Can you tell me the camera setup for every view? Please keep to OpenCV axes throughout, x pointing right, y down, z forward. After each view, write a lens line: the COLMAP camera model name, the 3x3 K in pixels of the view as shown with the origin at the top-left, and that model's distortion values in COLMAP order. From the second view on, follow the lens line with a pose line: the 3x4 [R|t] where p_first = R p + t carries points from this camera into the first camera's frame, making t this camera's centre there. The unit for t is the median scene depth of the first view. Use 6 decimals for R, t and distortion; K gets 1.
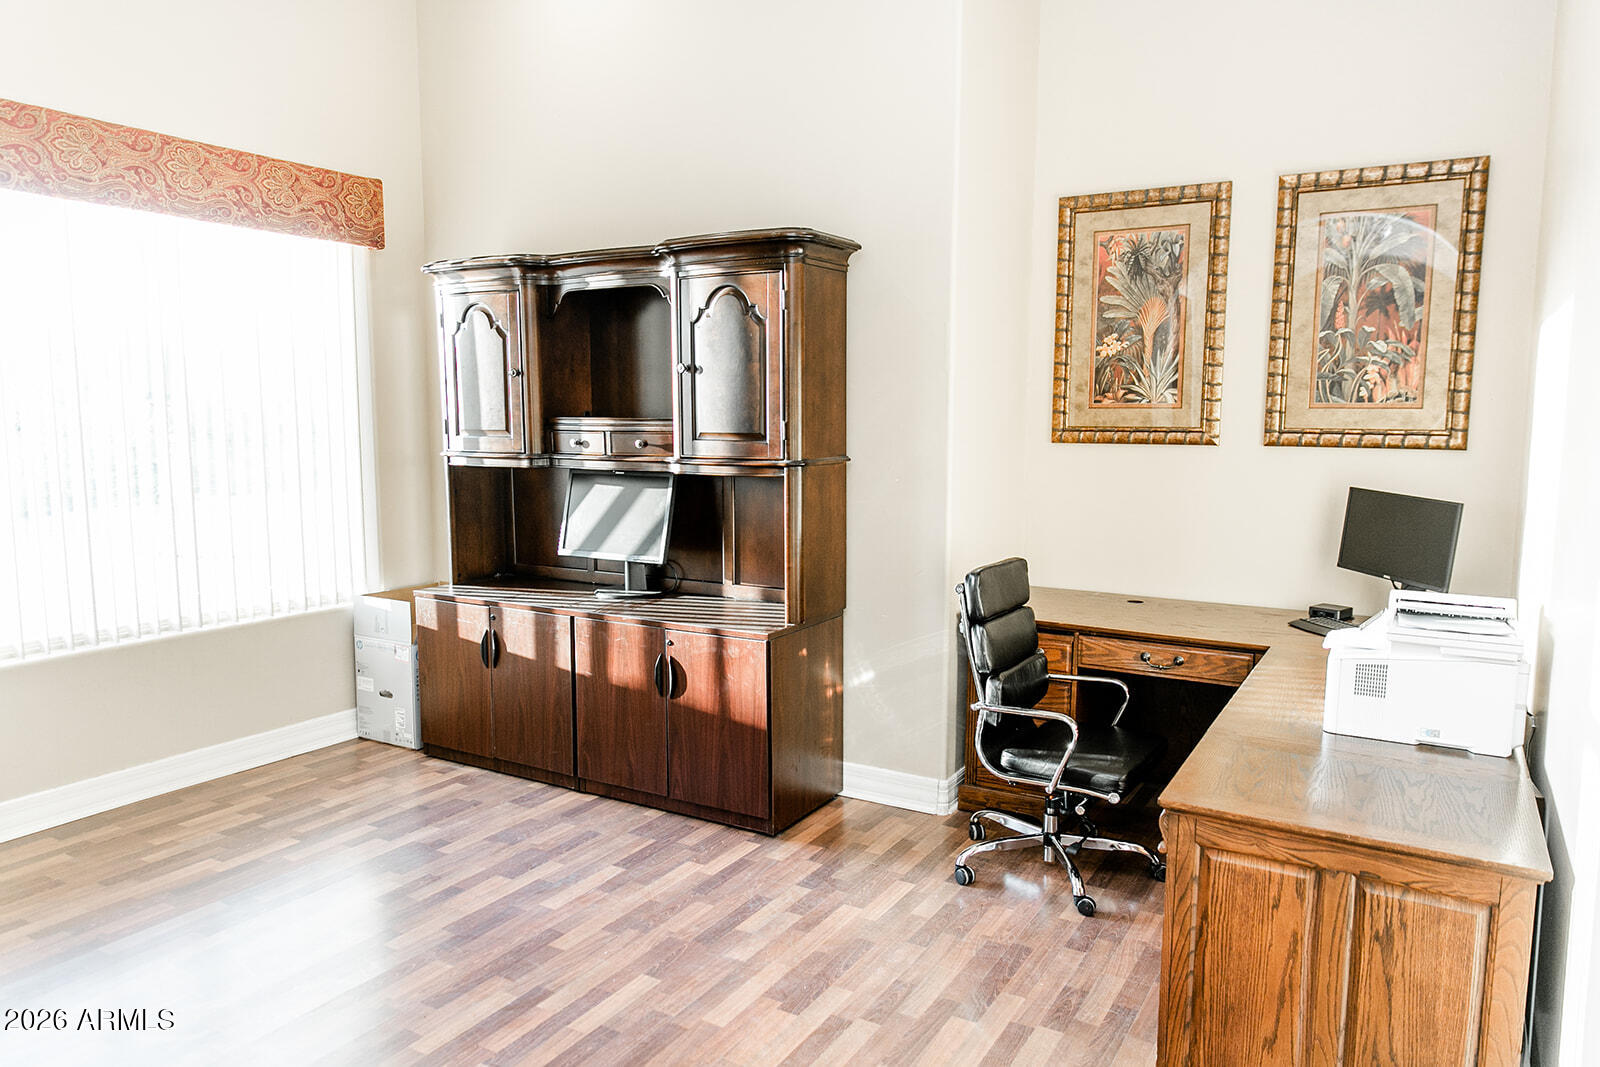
lens RADIAL K [[1069.7, 0, 778.1], [0, 1069.7, 533.3], [0, 0, 1]] dist [0.008527, 0.001725]
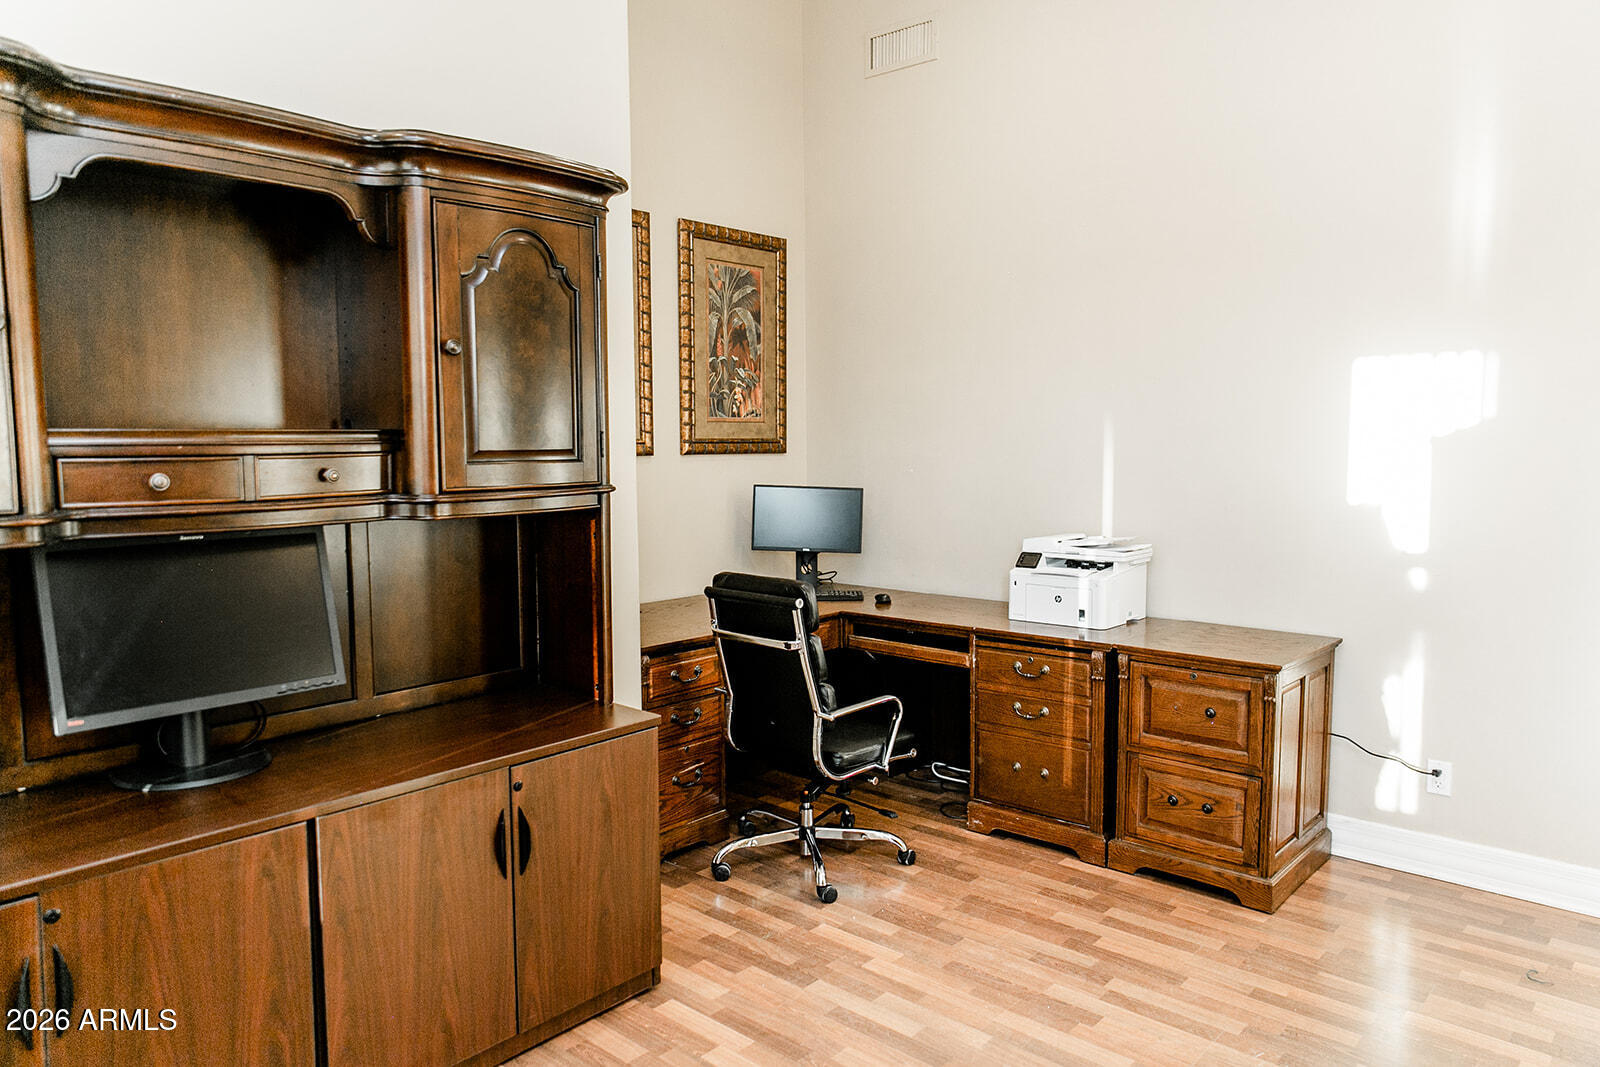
lens RADIAL K [[1069.7, 0, 778.1], [0, 1069.7, 533.3], [0, 0, 1]] dist [0.008527, 0.001725]
pose [[0.208003, -0.095406, 0.973464, -0.678766], [0.114599, 0.990754, 0.072613, -0.075013], [-0.971392, 0.096454, 0.217013, 0.713859]]
